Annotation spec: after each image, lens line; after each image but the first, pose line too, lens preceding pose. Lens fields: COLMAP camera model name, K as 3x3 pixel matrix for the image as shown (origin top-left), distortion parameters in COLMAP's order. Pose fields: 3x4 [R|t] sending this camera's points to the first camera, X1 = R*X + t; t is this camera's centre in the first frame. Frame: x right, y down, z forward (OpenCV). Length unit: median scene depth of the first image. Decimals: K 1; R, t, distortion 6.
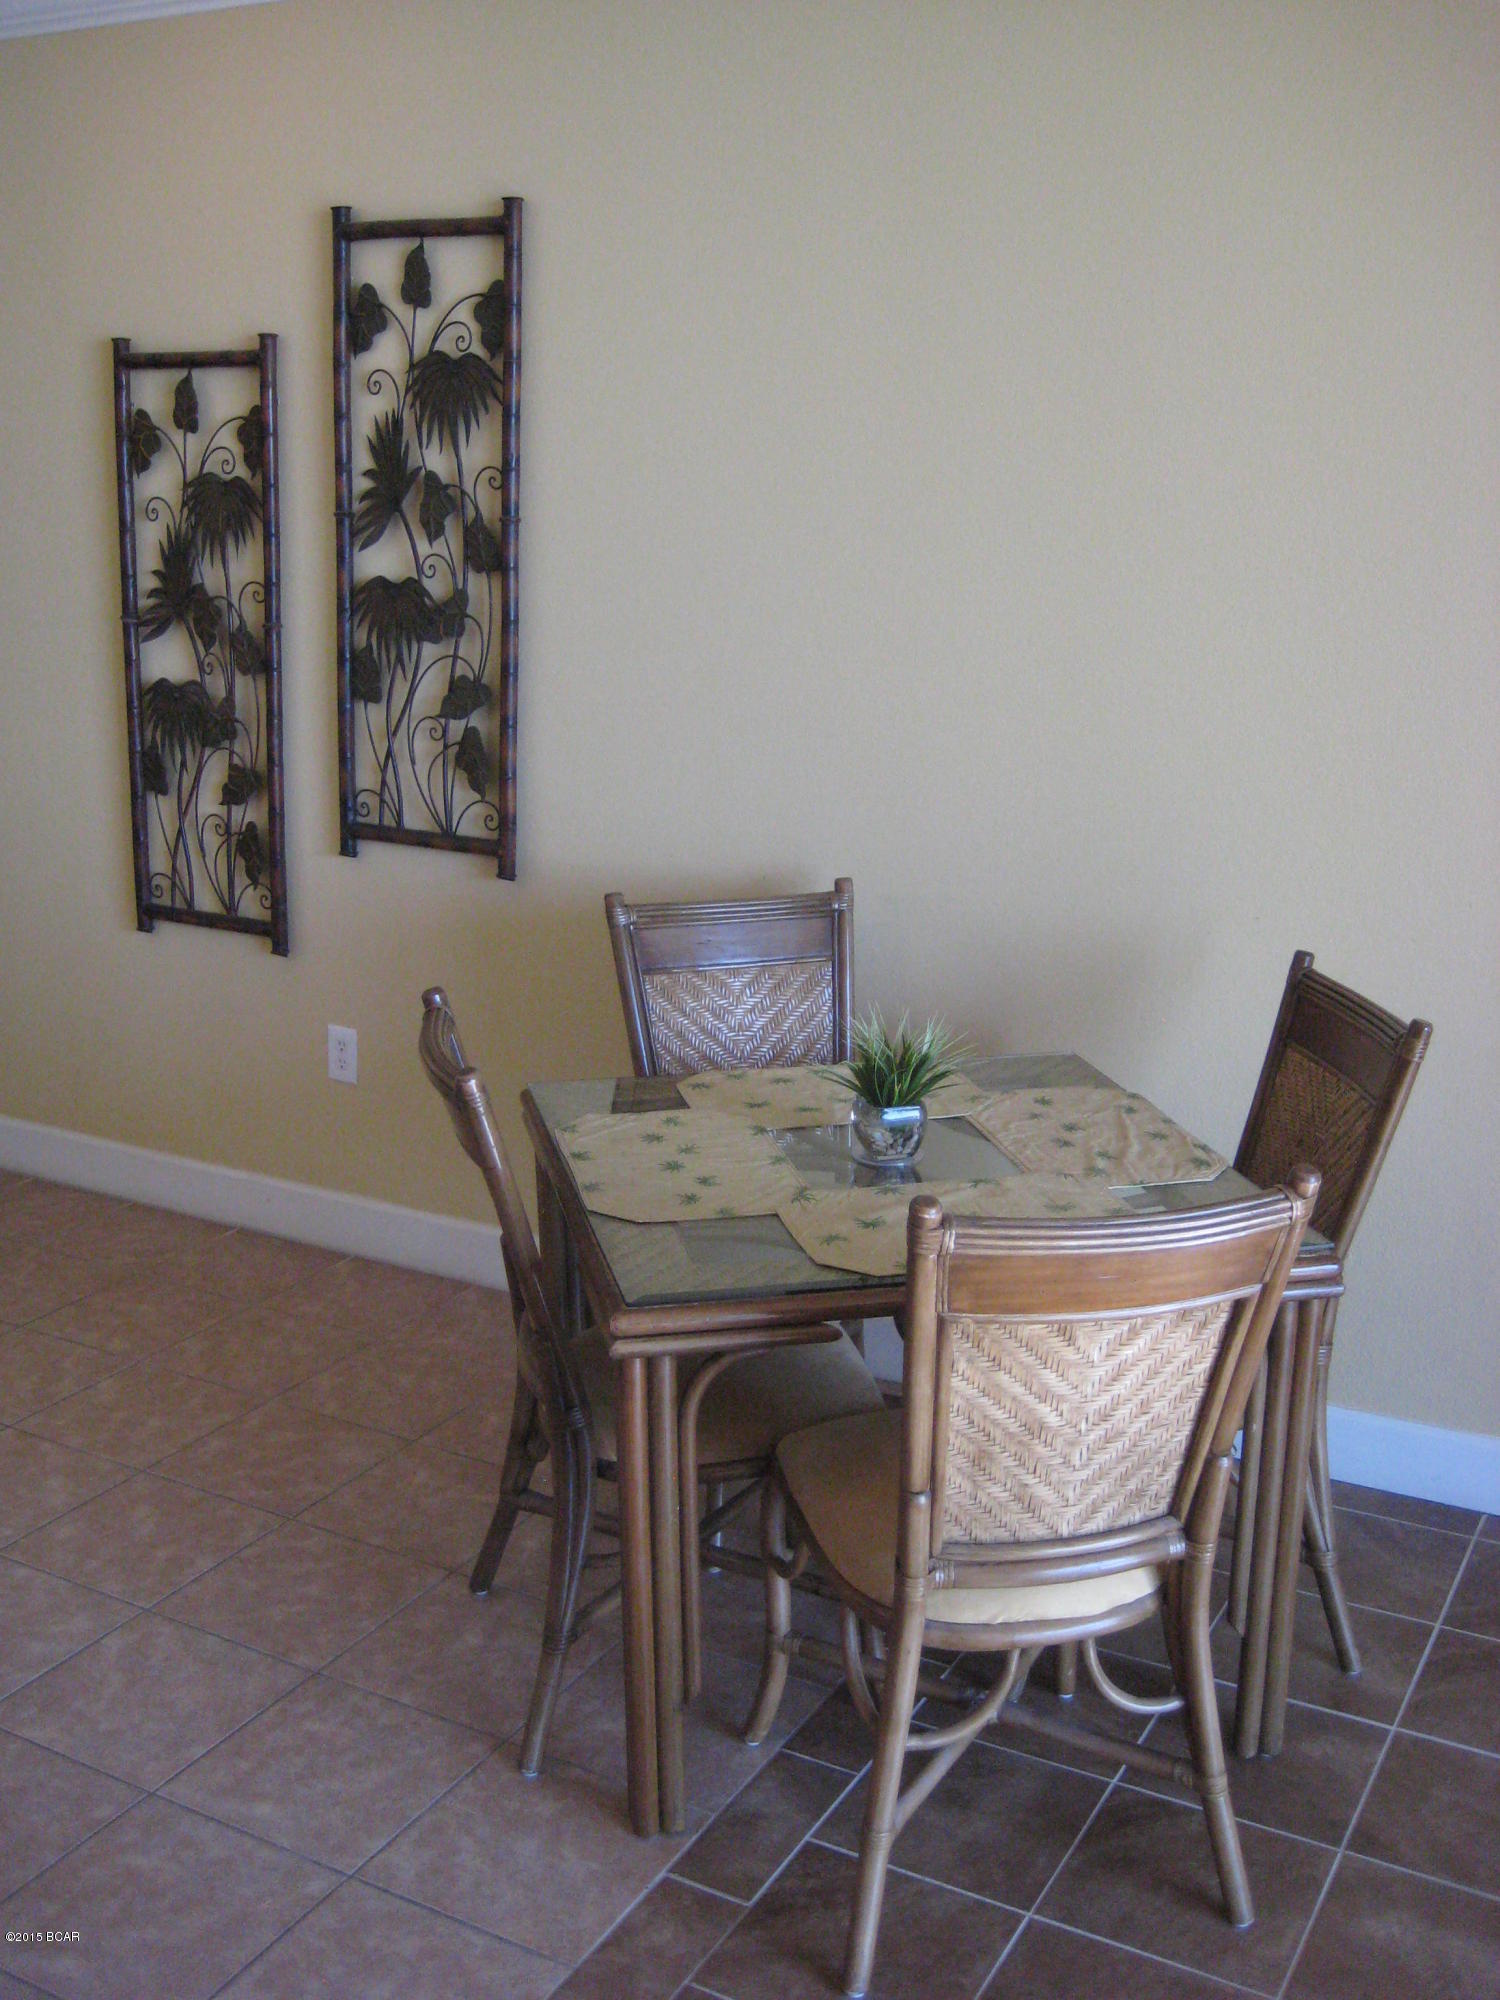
lens RADIAL K [[2130.5, 0, 750.0], [0, 2130.5, 1000.0], [0, 0, 1]] dist [-0.163363, 0.200670]
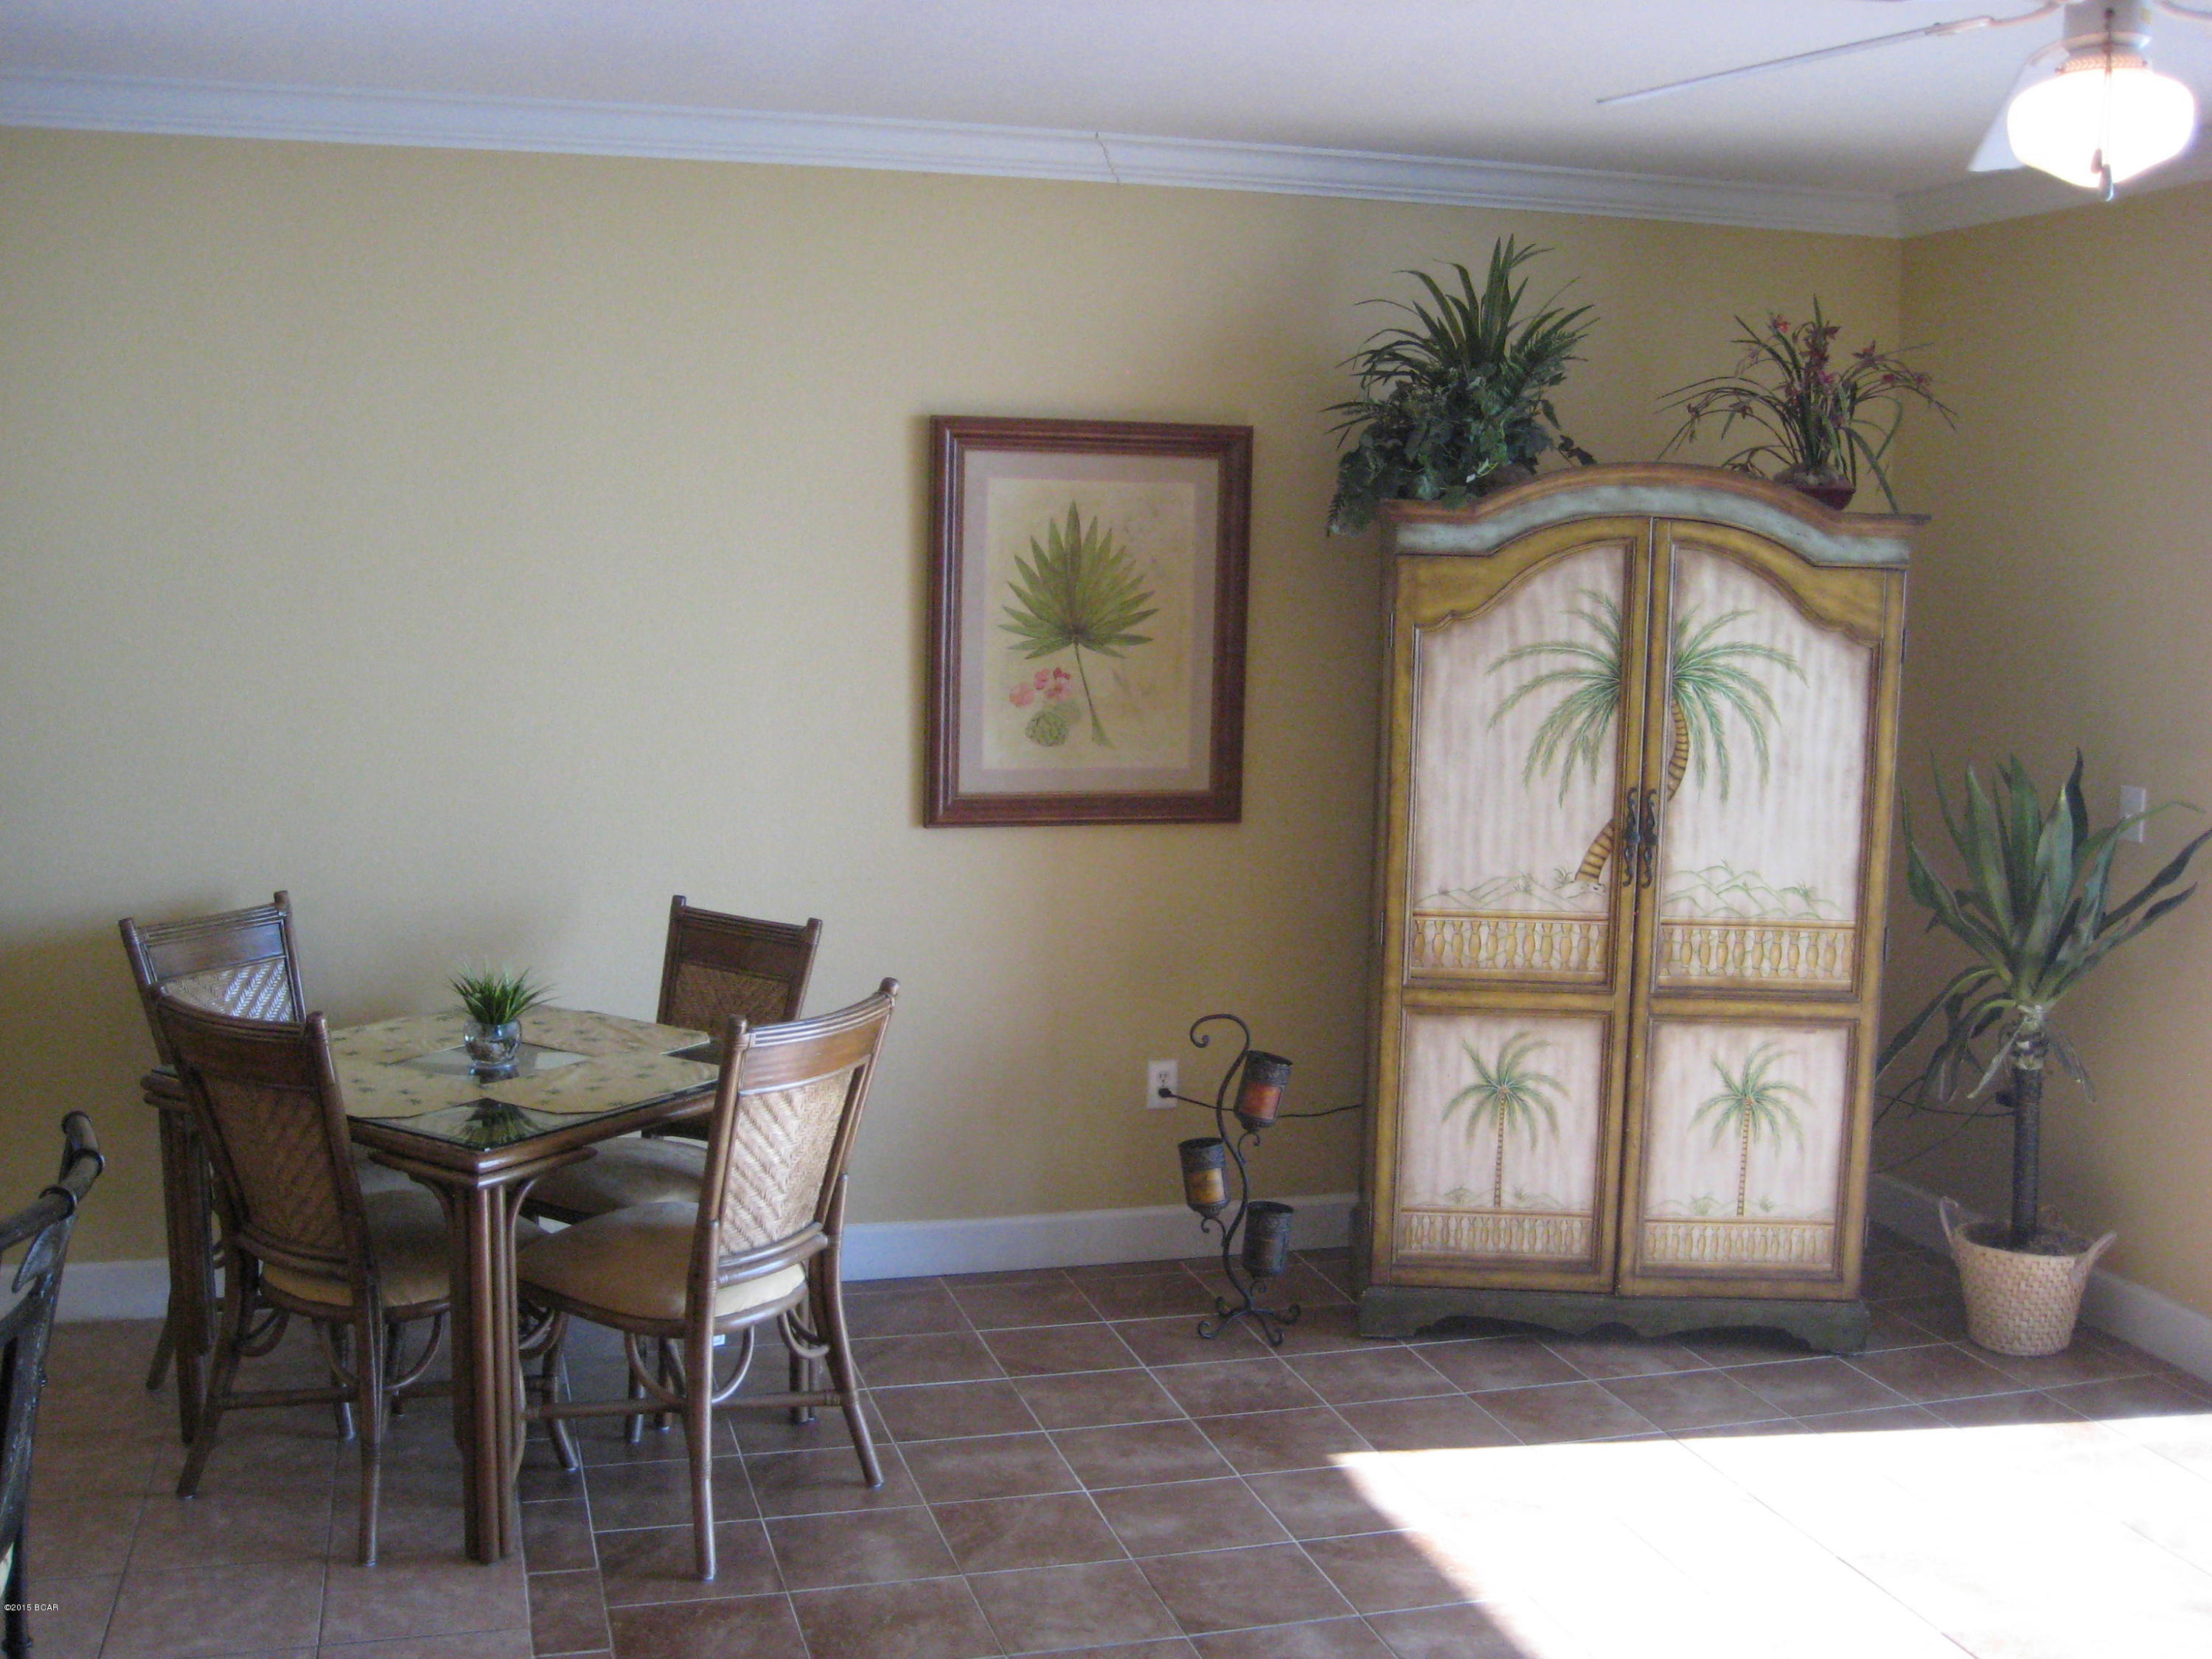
lens RADIAL K [[2356.4, 0, 1106.0], [0, 2356.4, 829.5], [0, 0, 1]] dist [-0.163363, 0.200670]
pose [[0.690826, -0.069975, 0.719627, -0.884187], [0.156428, 0.986197, -0.054272, 0.082038], [-0.705896, 0.150062, 0.692237, -0.416141]]
